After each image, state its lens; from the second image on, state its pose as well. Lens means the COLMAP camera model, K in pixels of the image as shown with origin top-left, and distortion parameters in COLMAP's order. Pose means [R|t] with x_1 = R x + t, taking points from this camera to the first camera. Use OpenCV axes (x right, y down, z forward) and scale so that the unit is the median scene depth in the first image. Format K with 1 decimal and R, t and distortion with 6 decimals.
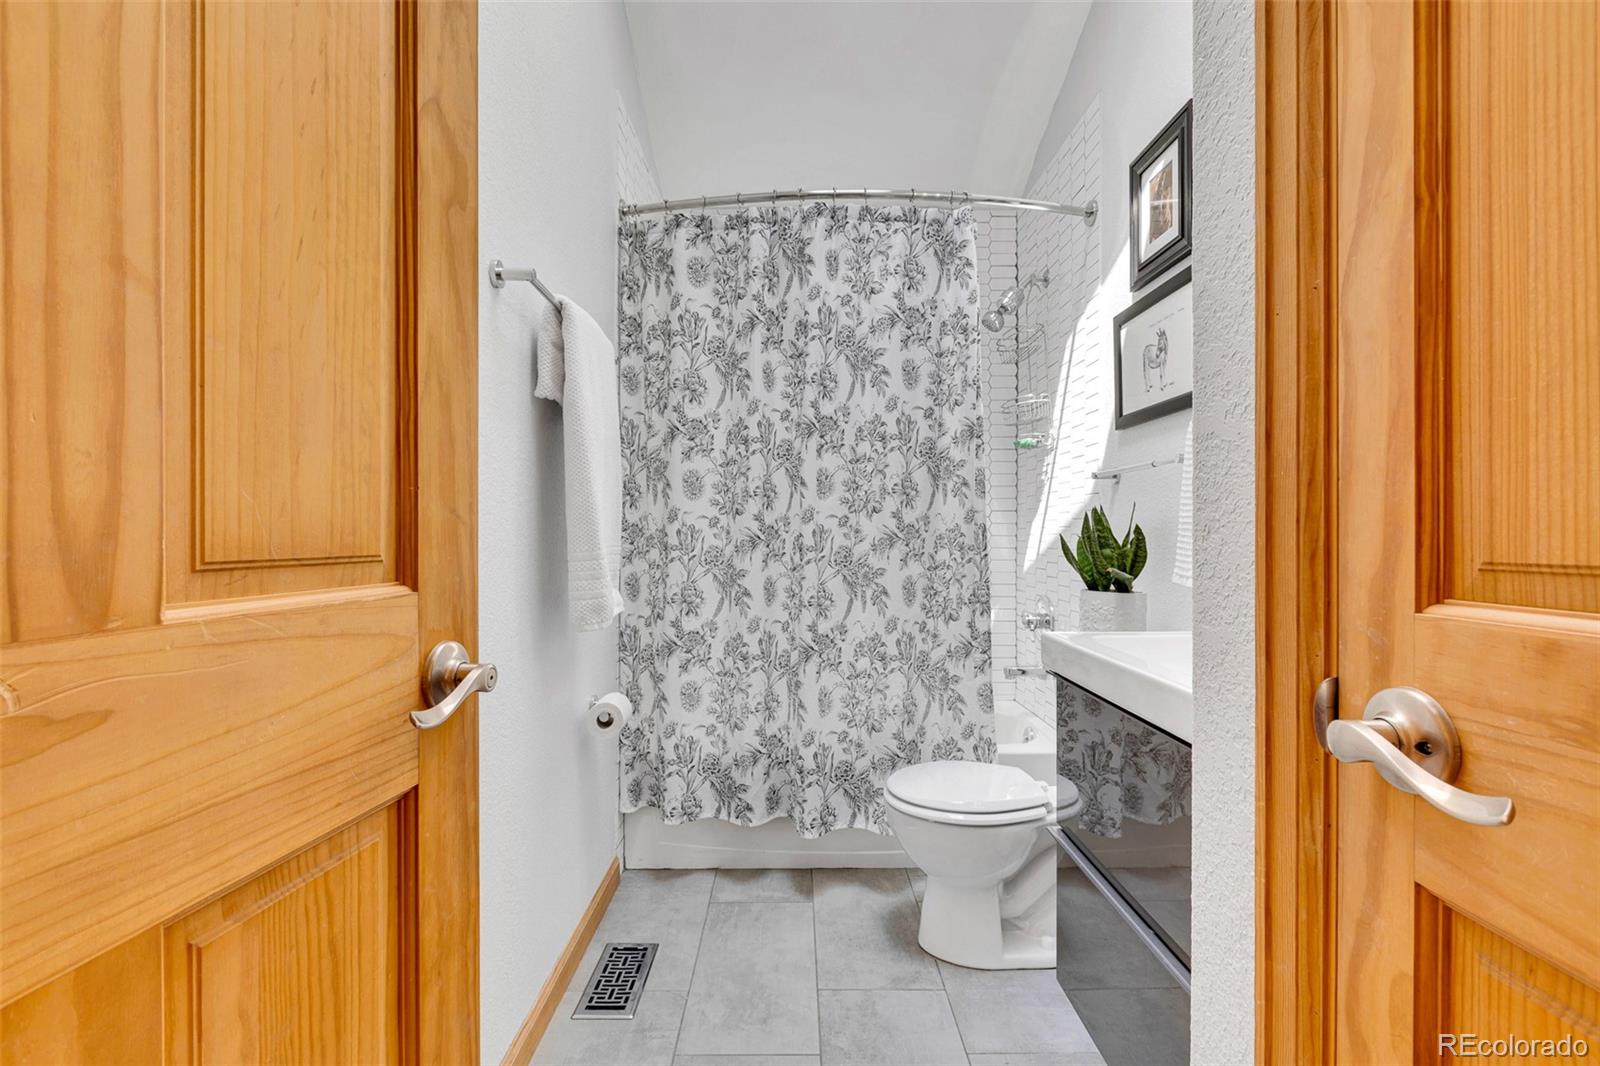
lens RADIAL K [[769.3, 0, 798.2], [0, 769.3, 536.9], [0, 0, 1]] dist [-0.004367, -0.000215]
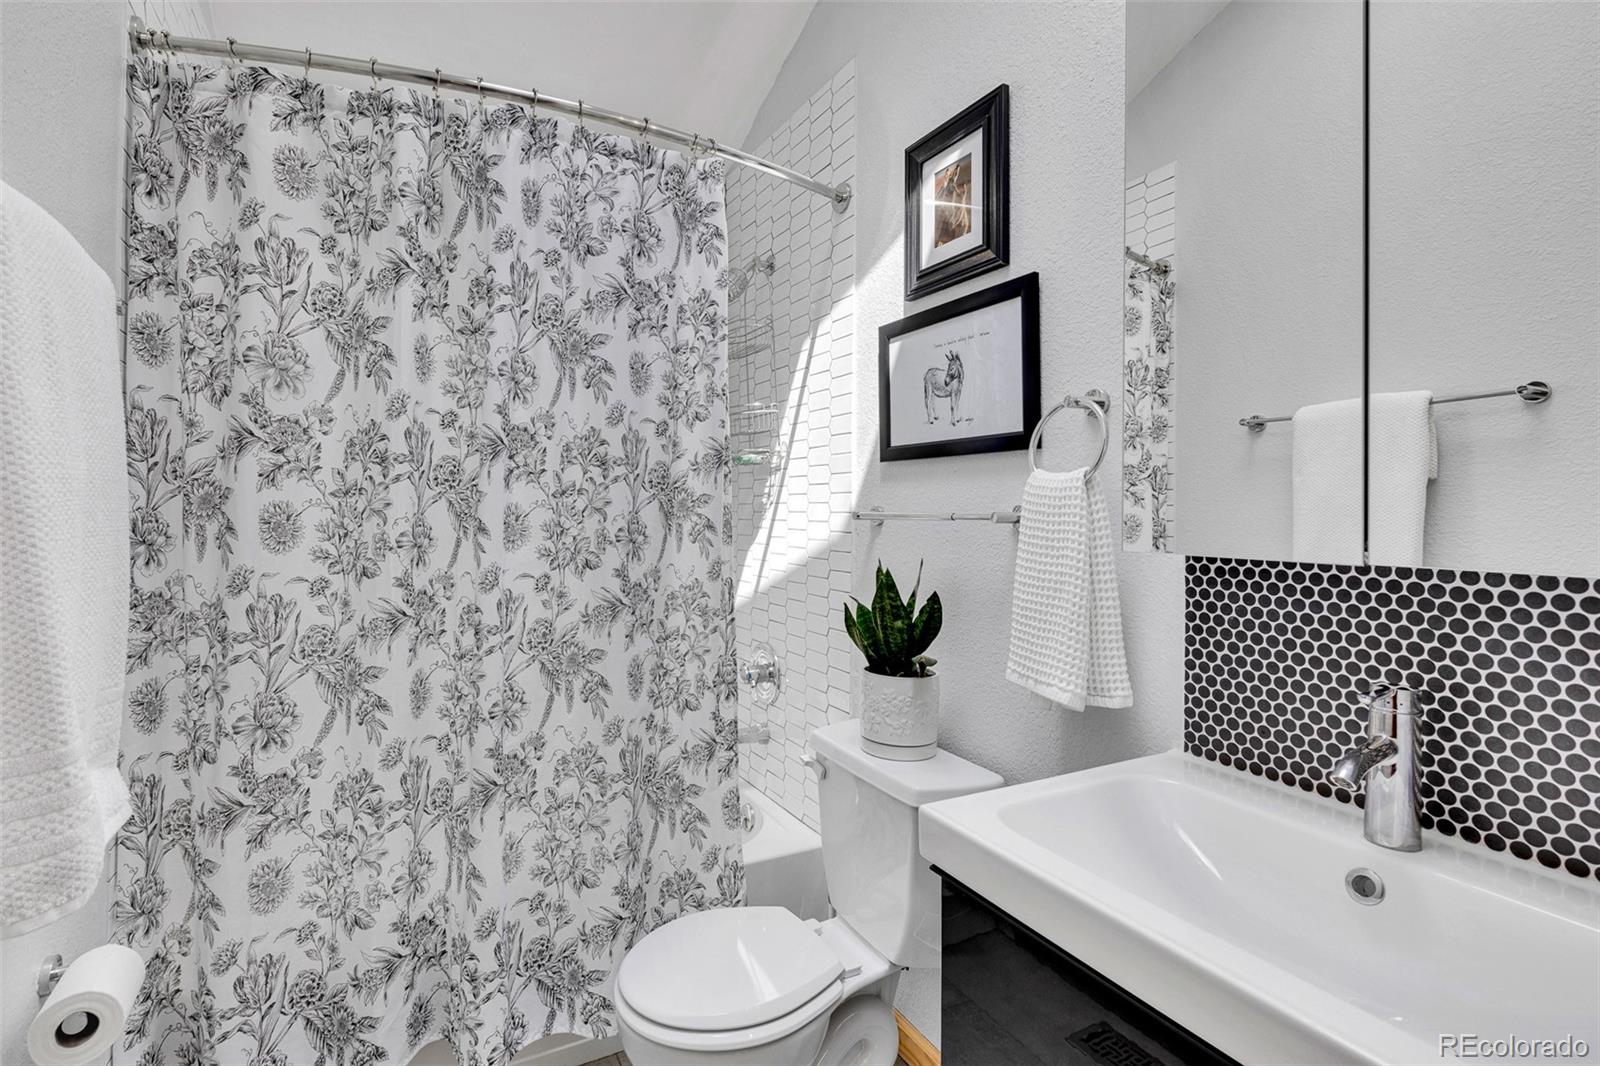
lens RADIAL K [[806.6, 0, 797.1], [0, 806.6, 506.8], [0, 0, 1]] dist [0.002379, 0.000601]
pose [[0.891486, 0.013705, 0.452841, -0.063303], [-0.010408, 0.999898, -0.009771, -0.081894], [-0.452928, 0.003998, 0.891538, 0.262021]]
